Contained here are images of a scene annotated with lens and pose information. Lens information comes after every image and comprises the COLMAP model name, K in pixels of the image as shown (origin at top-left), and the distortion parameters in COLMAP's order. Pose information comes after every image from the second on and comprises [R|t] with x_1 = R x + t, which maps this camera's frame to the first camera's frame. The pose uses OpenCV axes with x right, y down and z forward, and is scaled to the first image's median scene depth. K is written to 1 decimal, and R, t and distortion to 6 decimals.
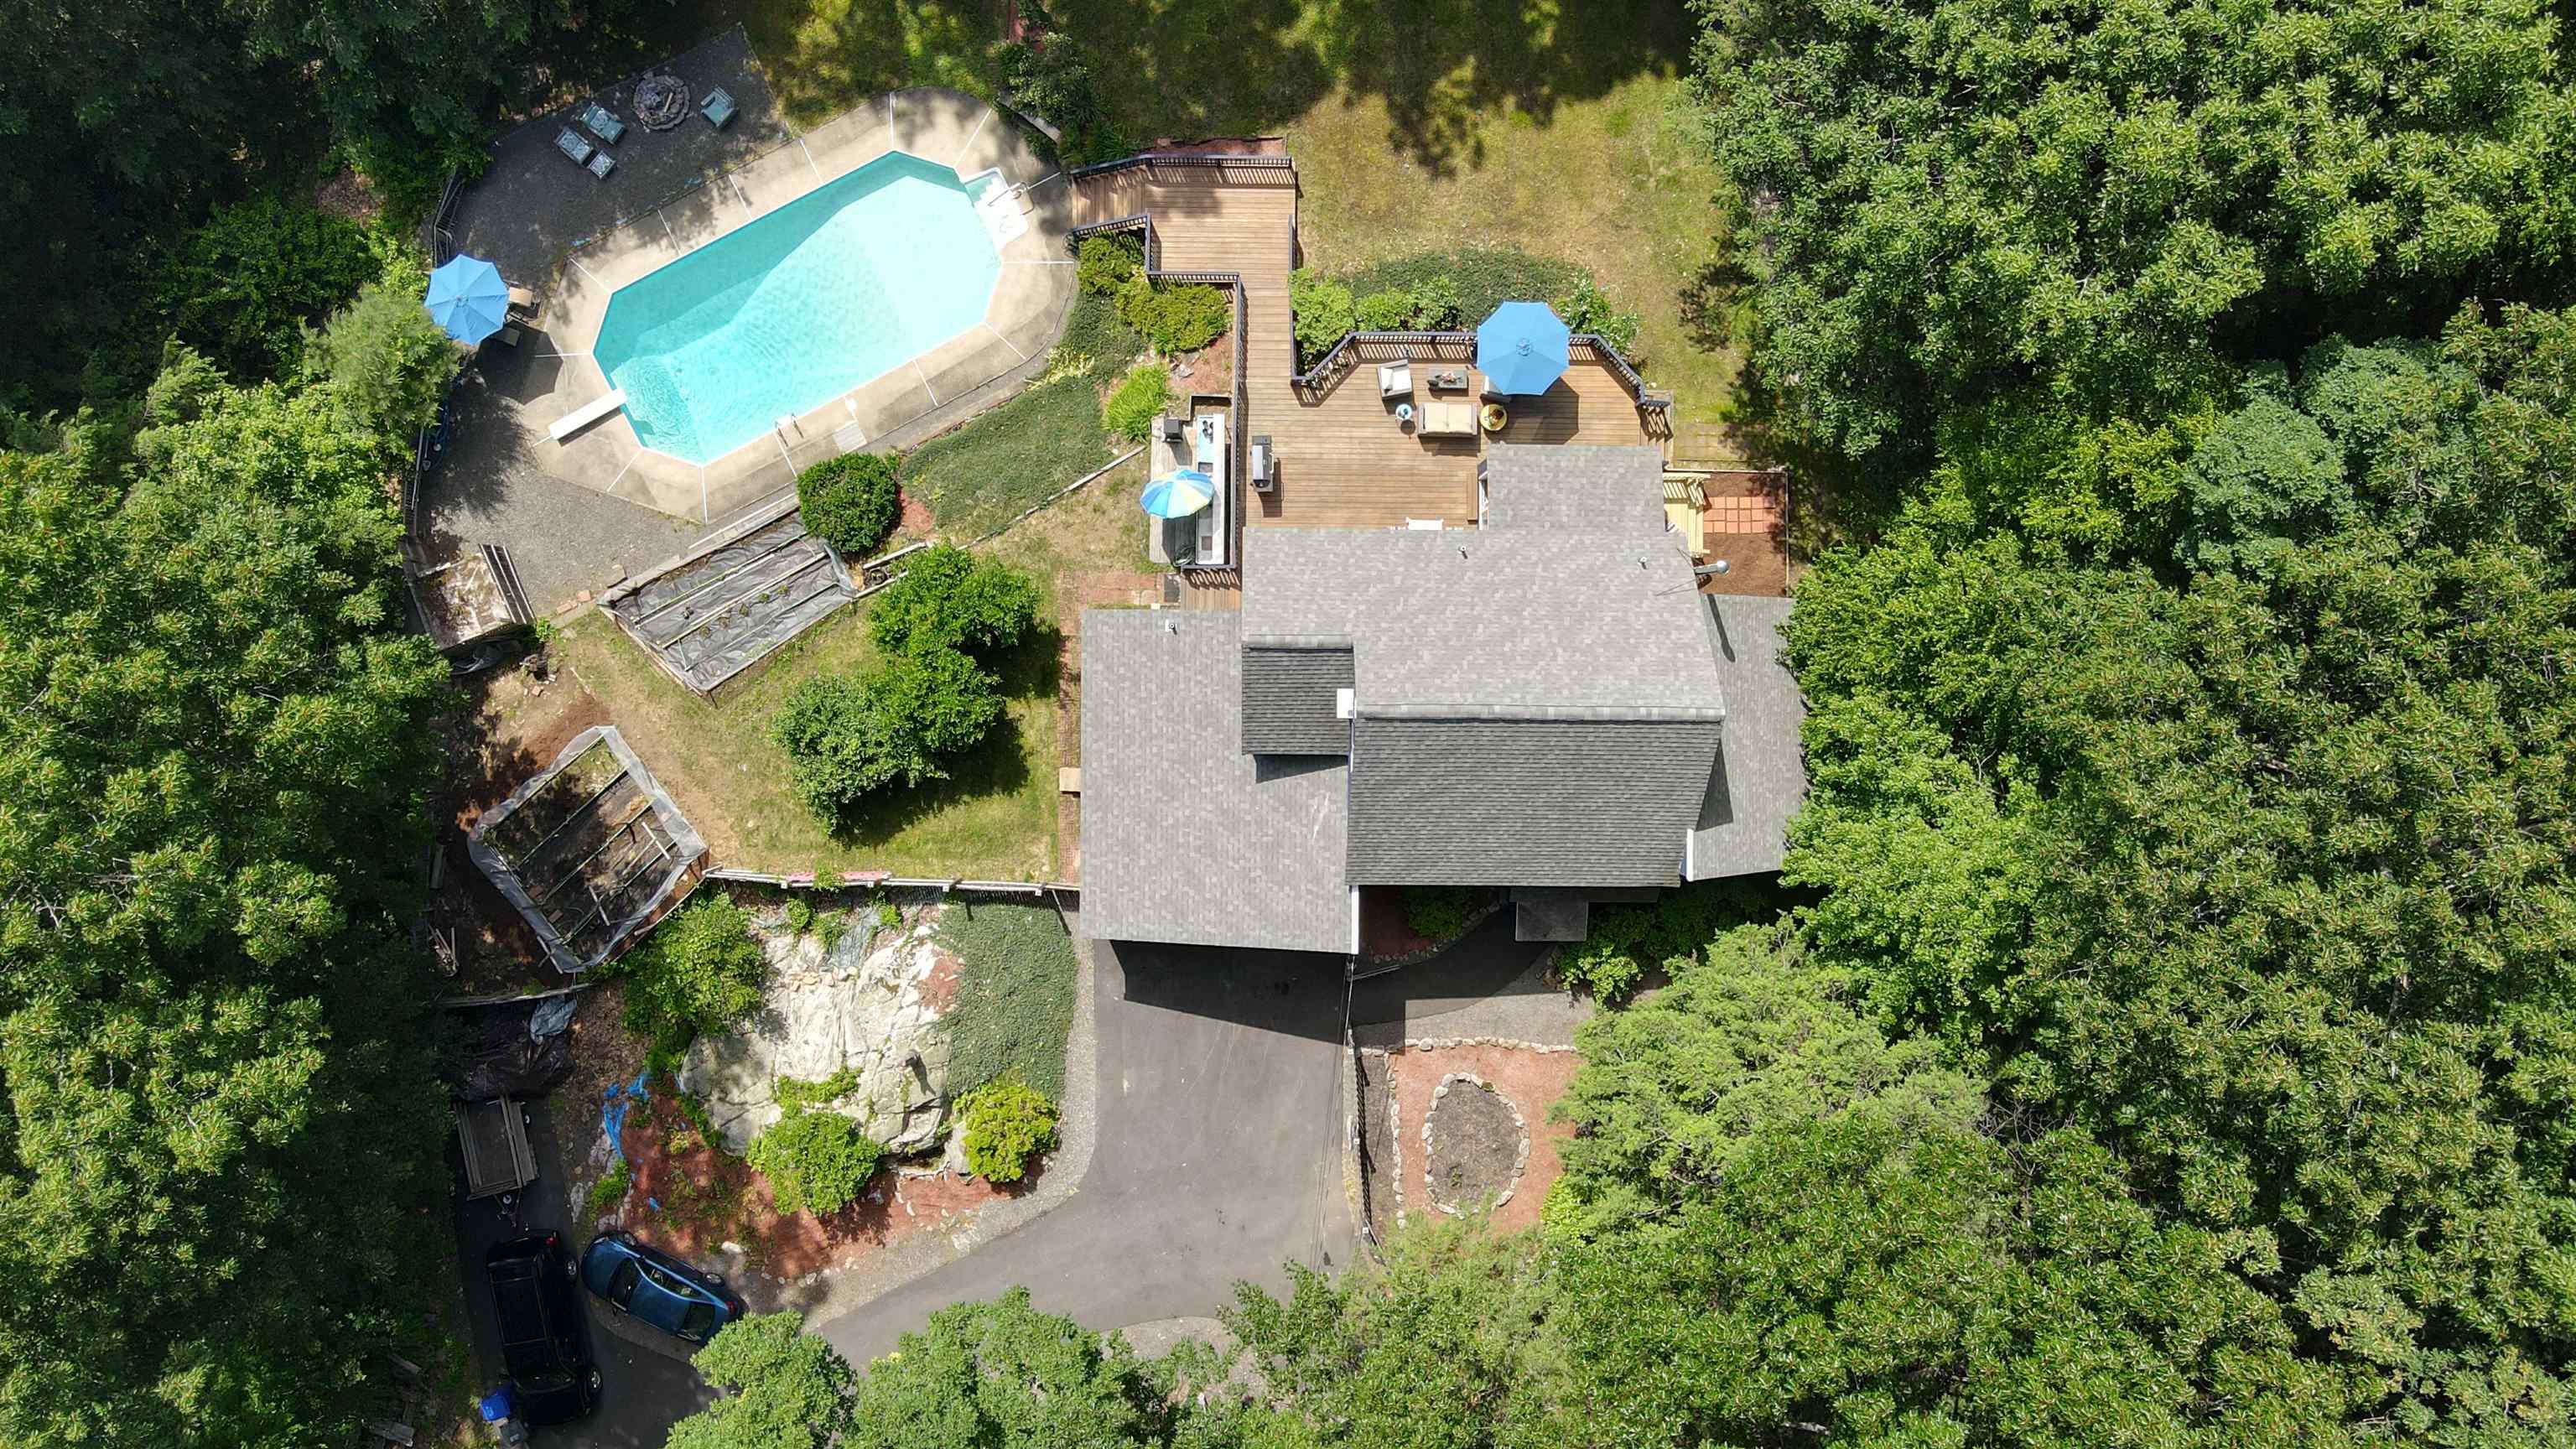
lens RADIAL K [[1905.9, 0, 1288.0], [0, 1905.9, 724.5], [0, 0, 1]] dist [-0.015969, 0.047670]
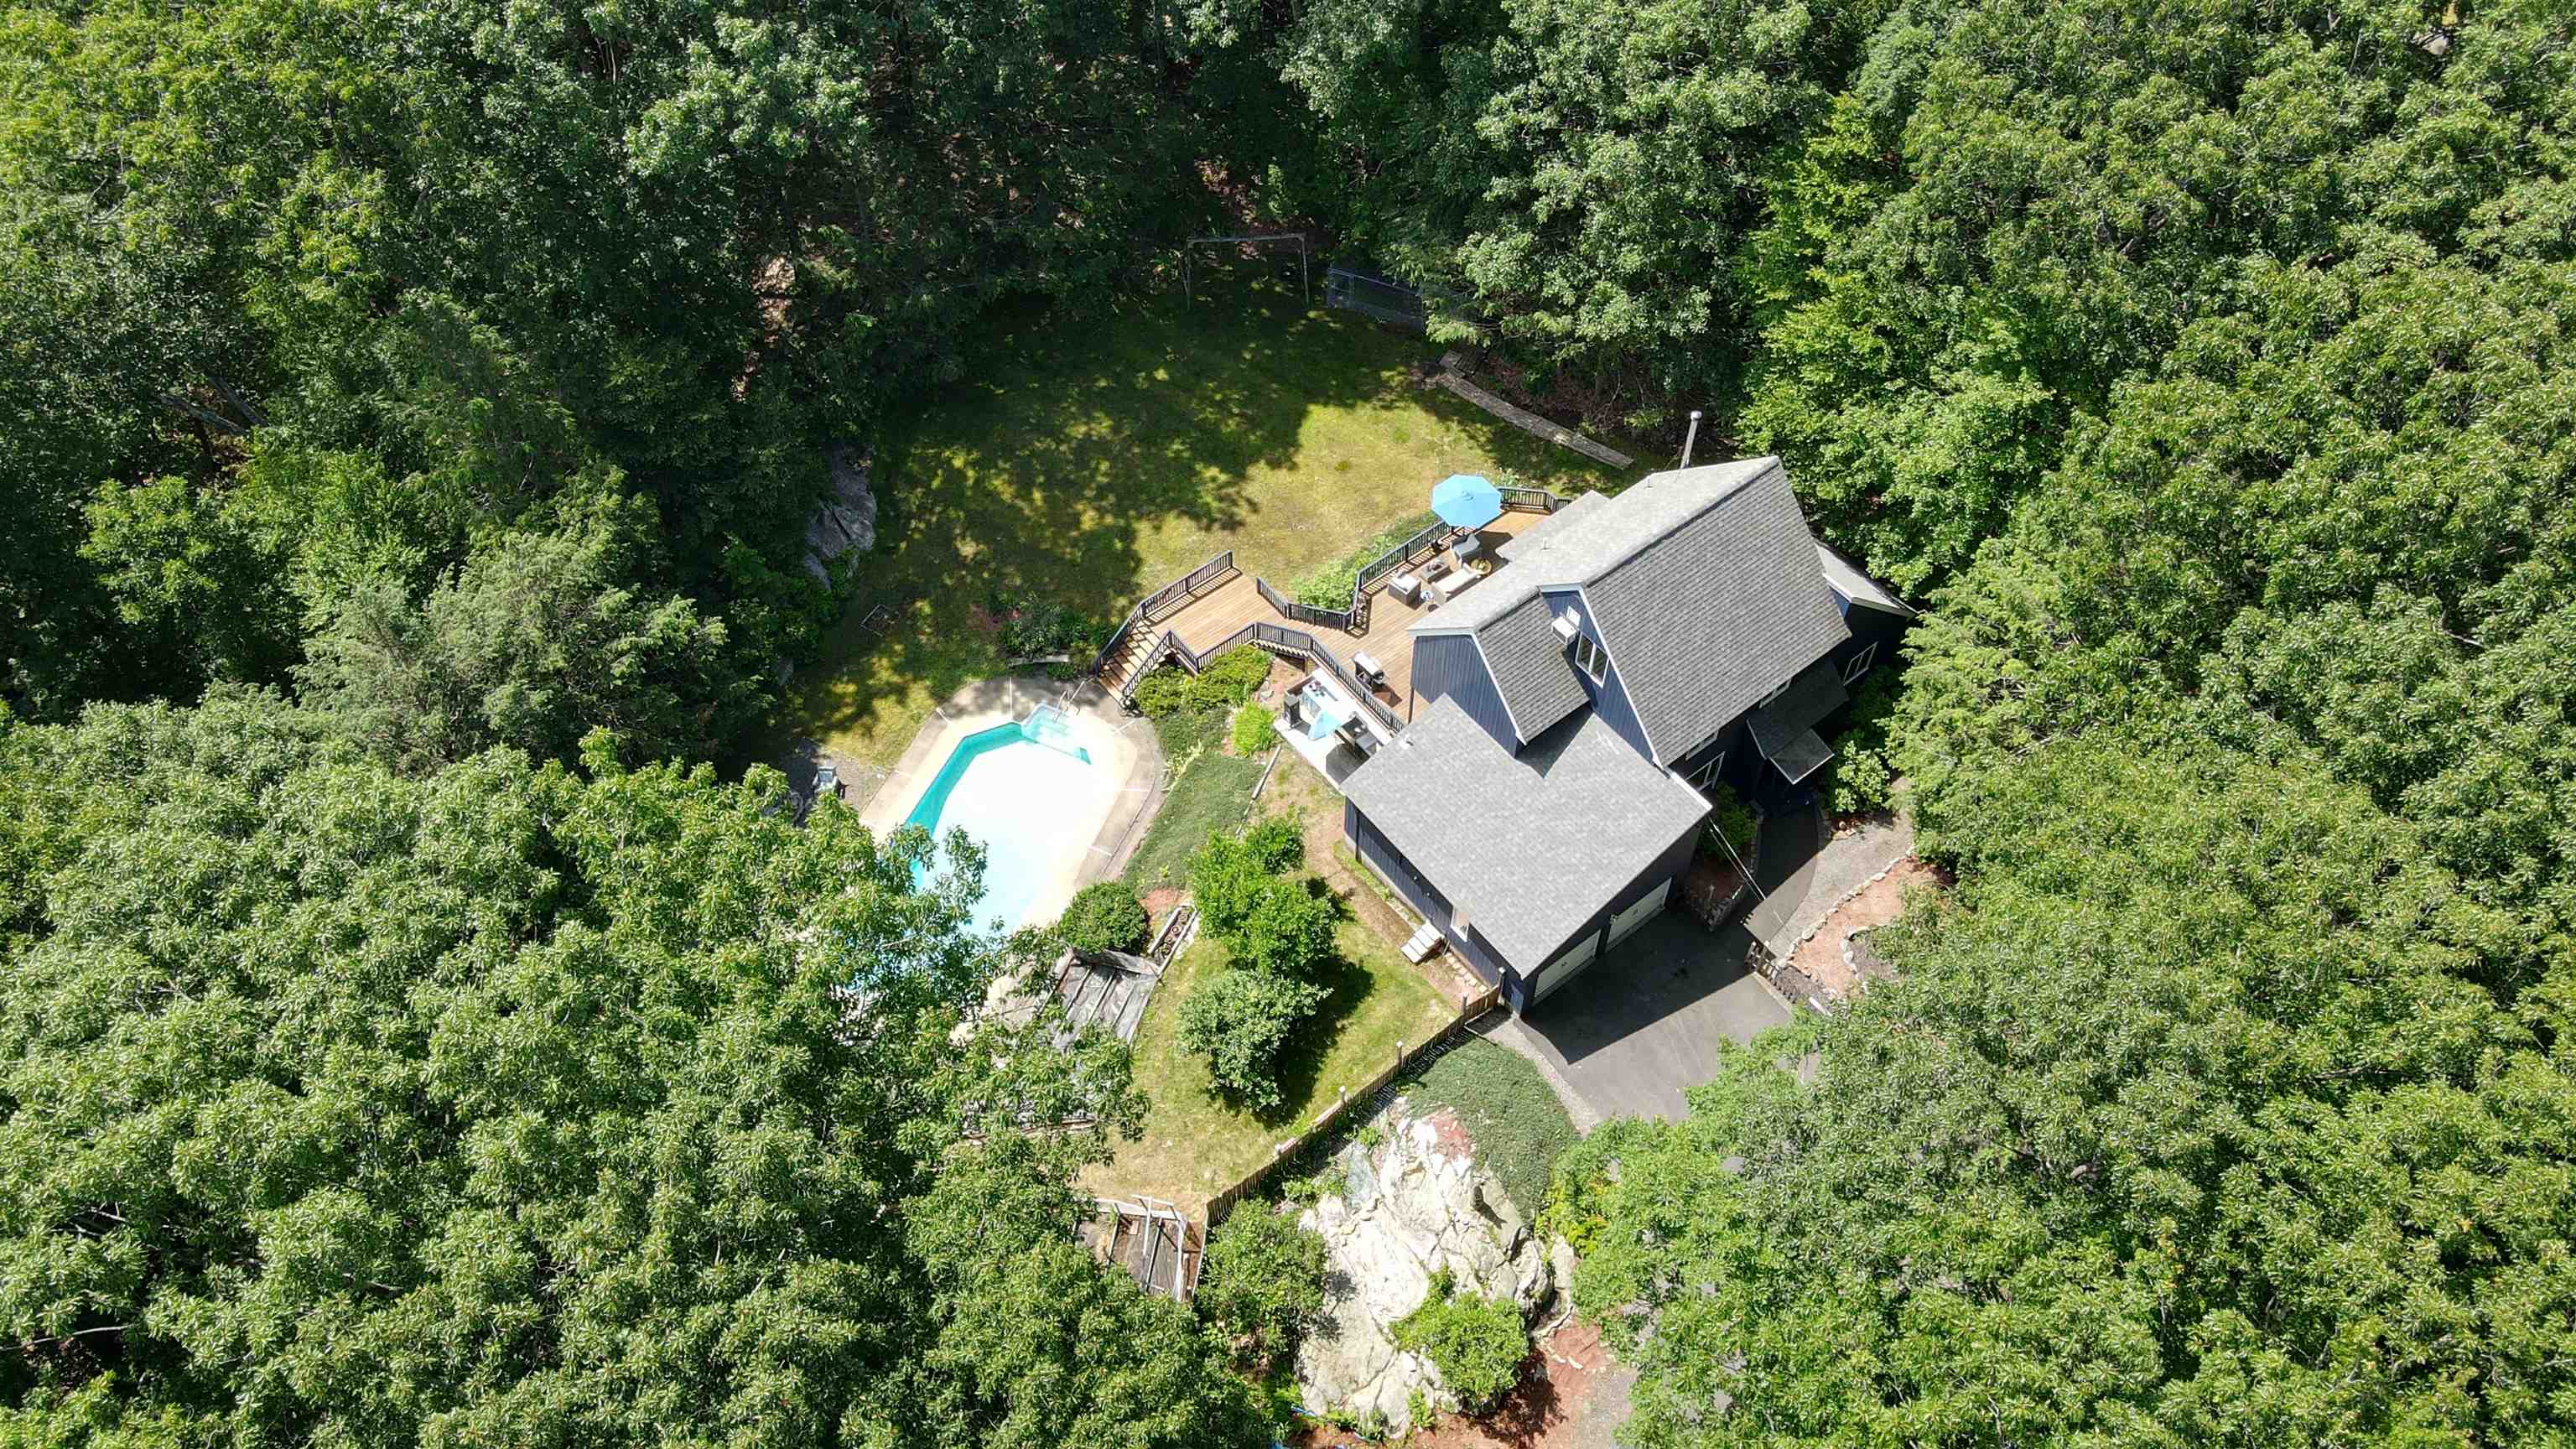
lens RADIAL K [[1905.9, 0, 1288.0], [0, 1905.9, 724.5], [0, 0, 1]] dist [-0.015969, 0.047670]
pose [[0.780520, -0.498942, 0.376625, -0.527100], [0.624743, 0.601342, -0.498080, 0.460441], [0.022032, 0.624055, 0.781070, 0.032715]]
